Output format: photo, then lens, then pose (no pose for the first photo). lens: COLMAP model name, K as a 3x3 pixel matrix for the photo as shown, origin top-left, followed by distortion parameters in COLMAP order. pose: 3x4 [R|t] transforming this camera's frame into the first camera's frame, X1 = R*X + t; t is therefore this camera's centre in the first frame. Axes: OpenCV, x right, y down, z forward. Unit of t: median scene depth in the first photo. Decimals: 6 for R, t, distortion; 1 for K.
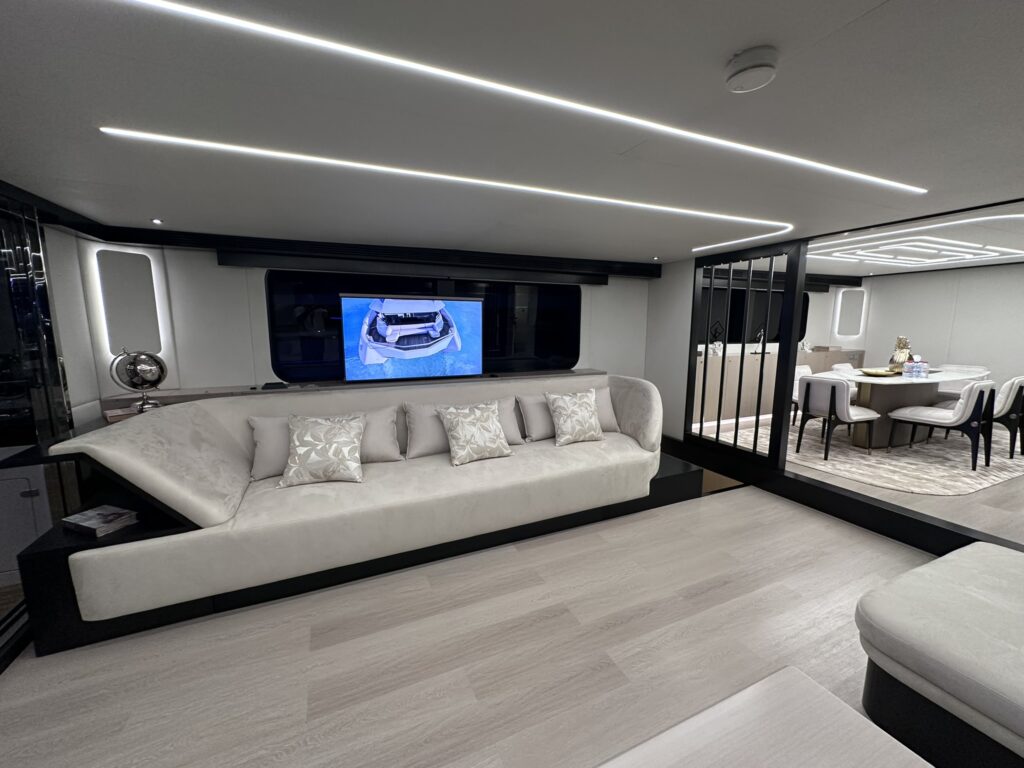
lens RADIAL K [[407.6, 0, 508.9], [0, 407.6, 383.7], [0, 0, 1]] dist [0.001493, 0.000075]
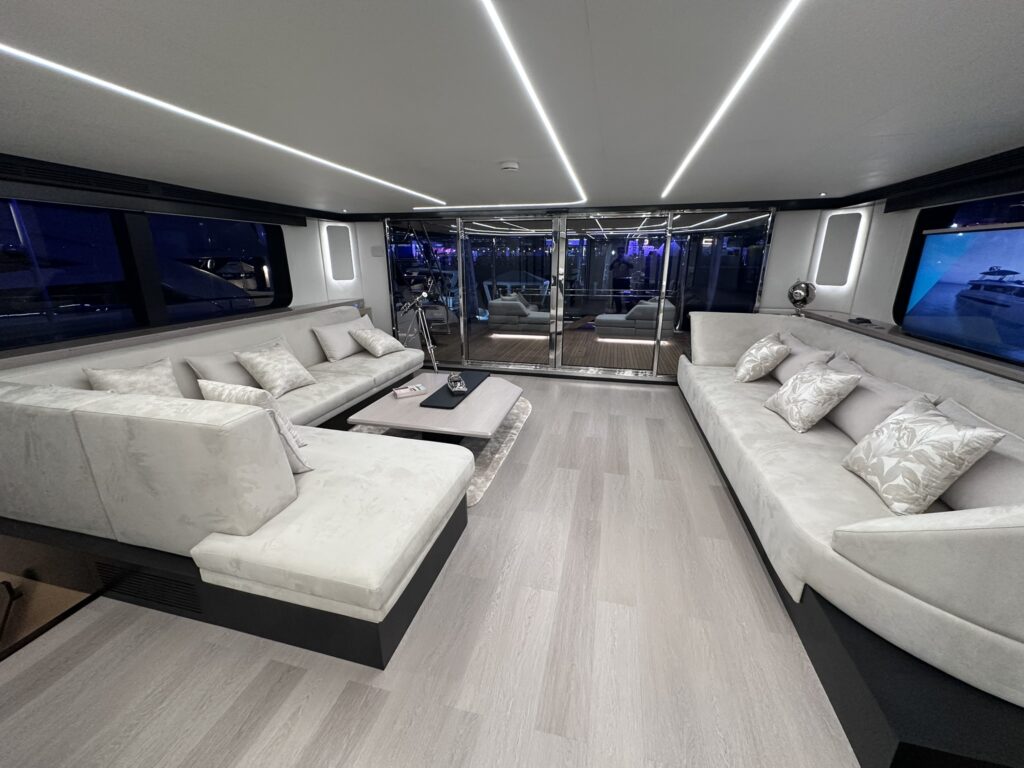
lens RADIAL K [[407.6, 0, 510.5], [0, 407.6, 382.5], [0, 0, 1]] dist [0.001493, 0.000075]
pose [[-0.613522, 0.232994, -0.754523, 1.481866], [-0.108557, 0.921526, 0.372834, -0.243041], [0.782181, 0.310651, -0.540083, 1.472729]]
